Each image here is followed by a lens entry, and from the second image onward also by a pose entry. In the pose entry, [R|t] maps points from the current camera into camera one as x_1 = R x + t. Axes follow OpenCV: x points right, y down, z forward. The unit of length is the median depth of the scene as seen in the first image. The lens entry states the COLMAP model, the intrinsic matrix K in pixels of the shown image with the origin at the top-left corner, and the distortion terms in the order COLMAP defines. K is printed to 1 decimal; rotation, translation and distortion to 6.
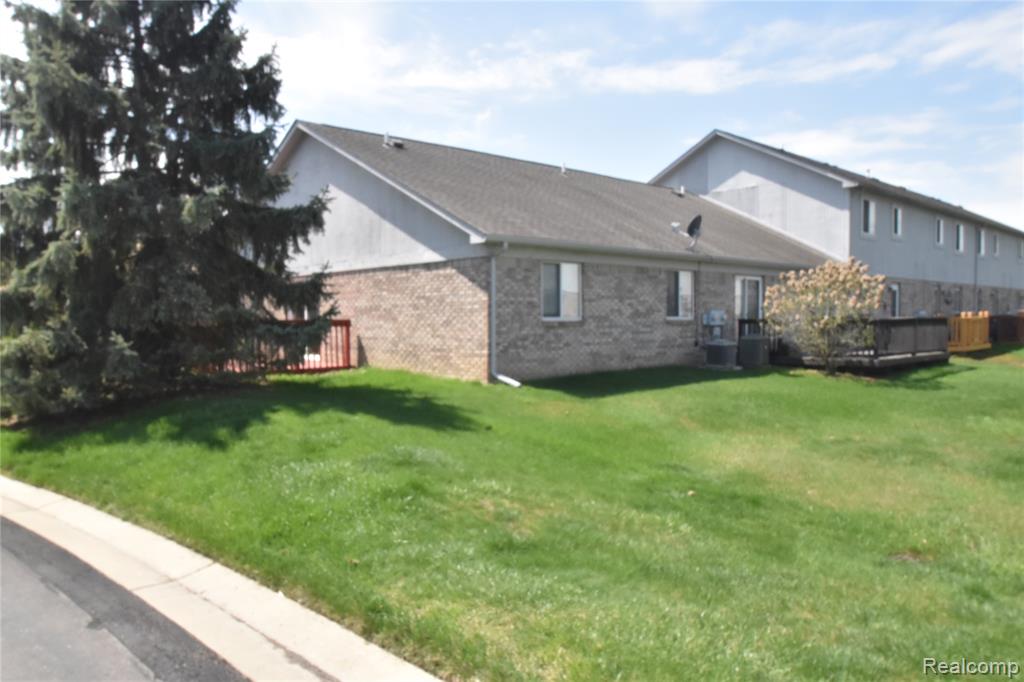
lens RADIAL K [[775.2, 0, 507.3], [0, 775.2, 338.5], [0, 0, 1]] dist [-0.042946, 0.004903]
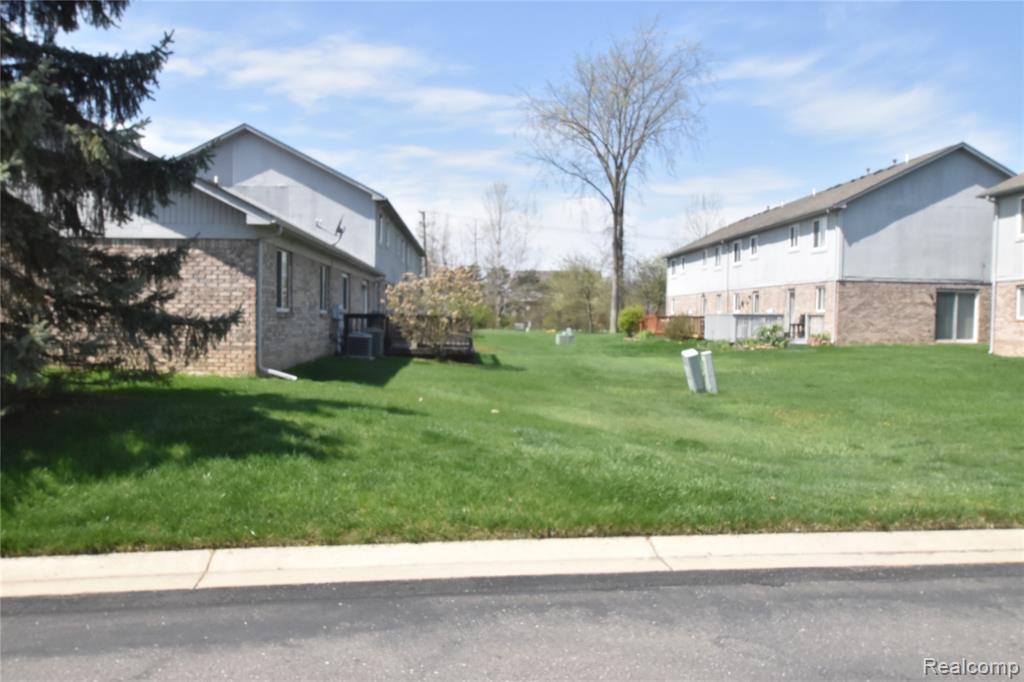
lens RADIAL K [[761.6, 0, 507.8], [0, 761.6, 359.1], [0, 0, 1]] dist [-0.056936, 0.002015]
pose [[0.640773, -0.025229, 0.767315, -0.431781], [0.000004, 0.999460, 0.032859, 0.004878], [-0.767730, -0.021052, 0.640427, 0.163901]]
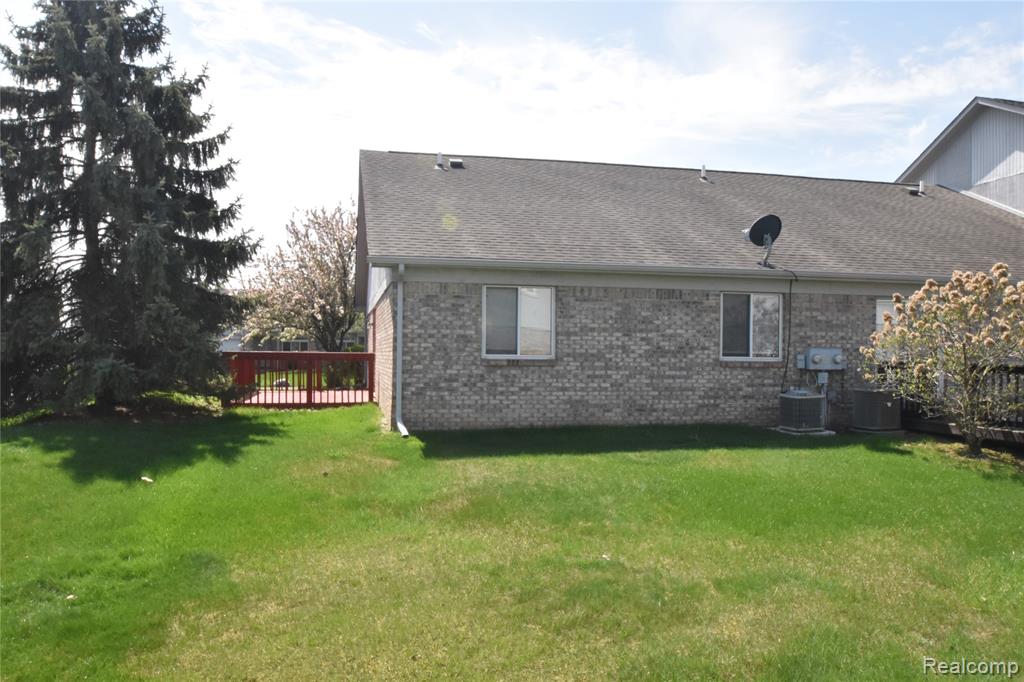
lens RADIAL K [[761.6, 0, 507.8], [0, 761.6, 359.1], [0, 0, 1]] dist [-0.056936, 0.002015]
pose [[0.845403, 0.021873, -0.533681, 0.438295], [-0.029847, 0.999535, -0.006315, -0.015737], [0.533295, 0.021267, 0.845662, 0.297214]]
